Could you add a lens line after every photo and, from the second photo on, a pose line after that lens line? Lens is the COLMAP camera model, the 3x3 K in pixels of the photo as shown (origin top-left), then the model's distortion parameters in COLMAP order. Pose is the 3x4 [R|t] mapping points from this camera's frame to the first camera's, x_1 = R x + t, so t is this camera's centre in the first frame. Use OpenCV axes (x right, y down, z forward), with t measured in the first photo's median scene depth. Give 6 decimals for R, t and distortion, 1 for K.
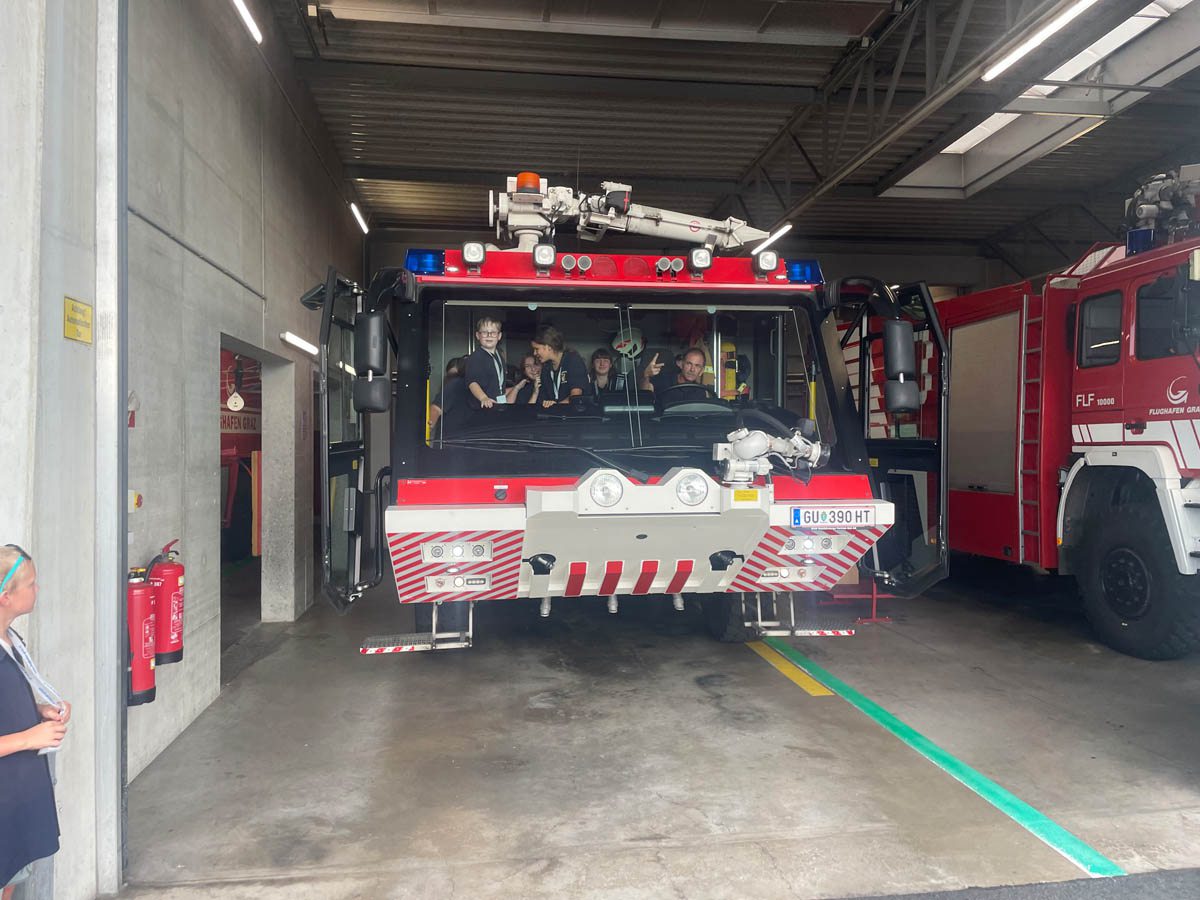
lens RADIAL K [[910.5, 0, 600.0], [0, 910.5, 450.0], [0, 0, 1]] dist [0.120731, -0.167962]
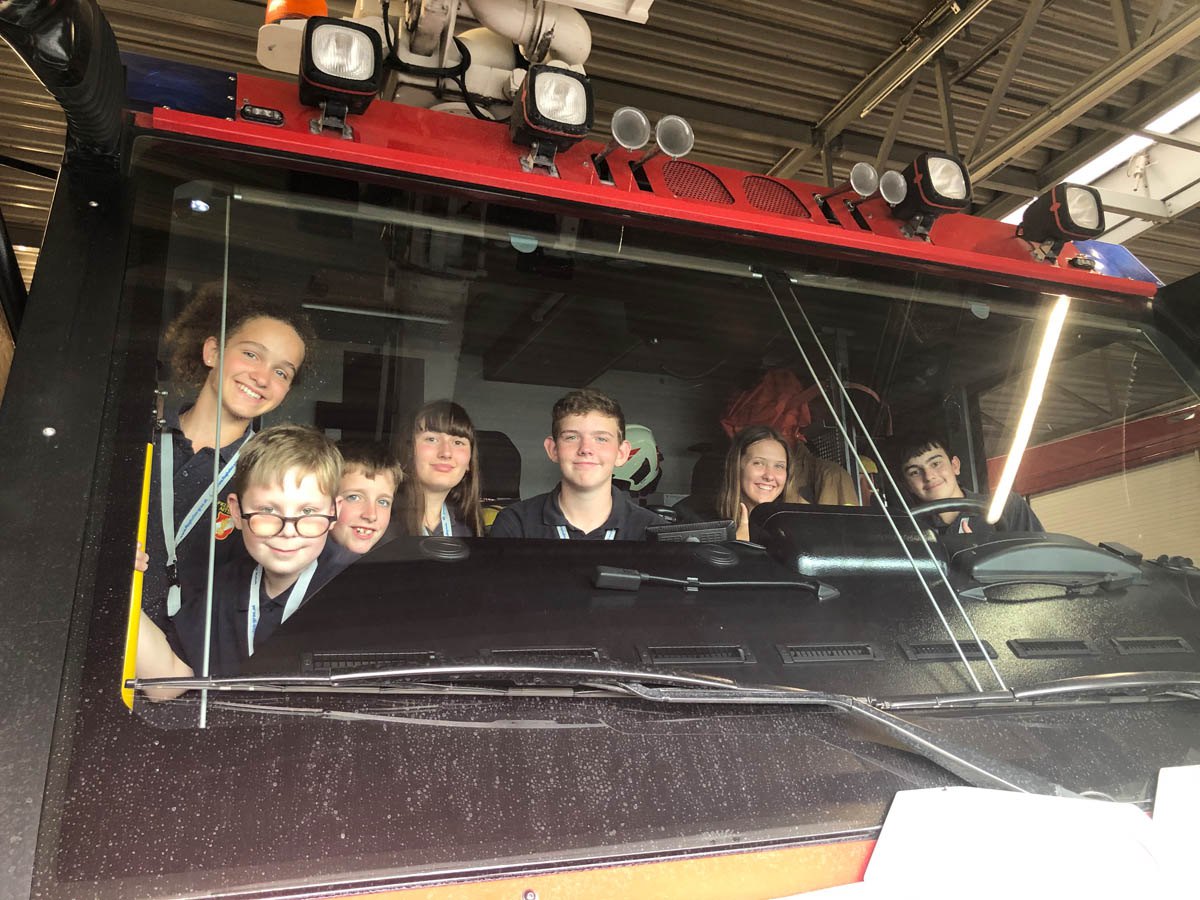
lens RADIAL K [[987.0, 0, 600.0], [0, 987.0, 450.0], [0, 0, 1]] dist [0.006661, 0.002164]
pose [[0.964567, 0.033400, 0.261716, -0.112891], [0.033955, 0.967991, -0.248677, -0.002604], [-0.261645, 0.248752, 0.932558, 0.581531]]
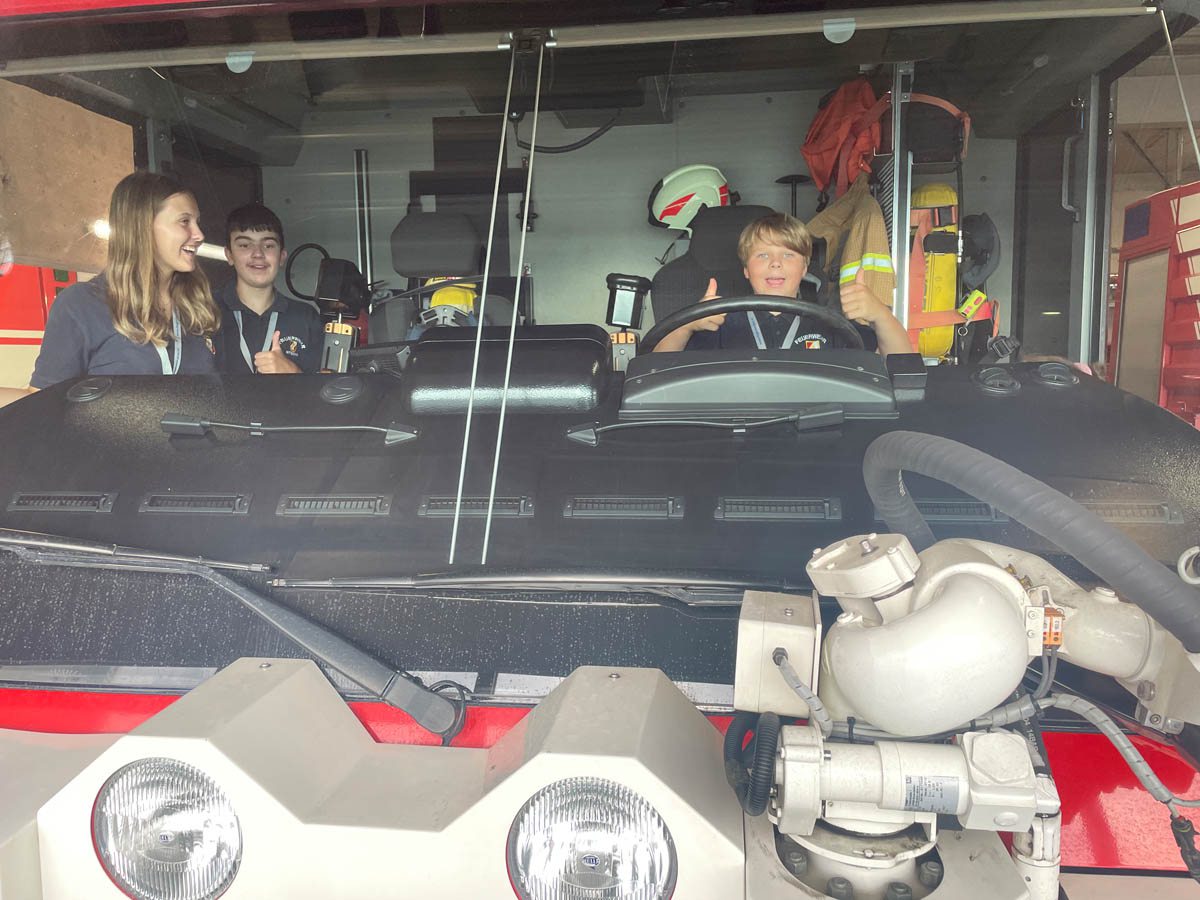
lens RADIAL K [[910.5, 0, 600.0], [0, 910.5, 450.0], [0, 0, 1]] dist [0.120731, -0.167962]
pose [[0.963798, 0.015894, -0.266158, 0.111357], [0.006467, 0.996534, 0.082930, -0.041706], [0.266553, -0.081649, 0.960355, 0.598992]]
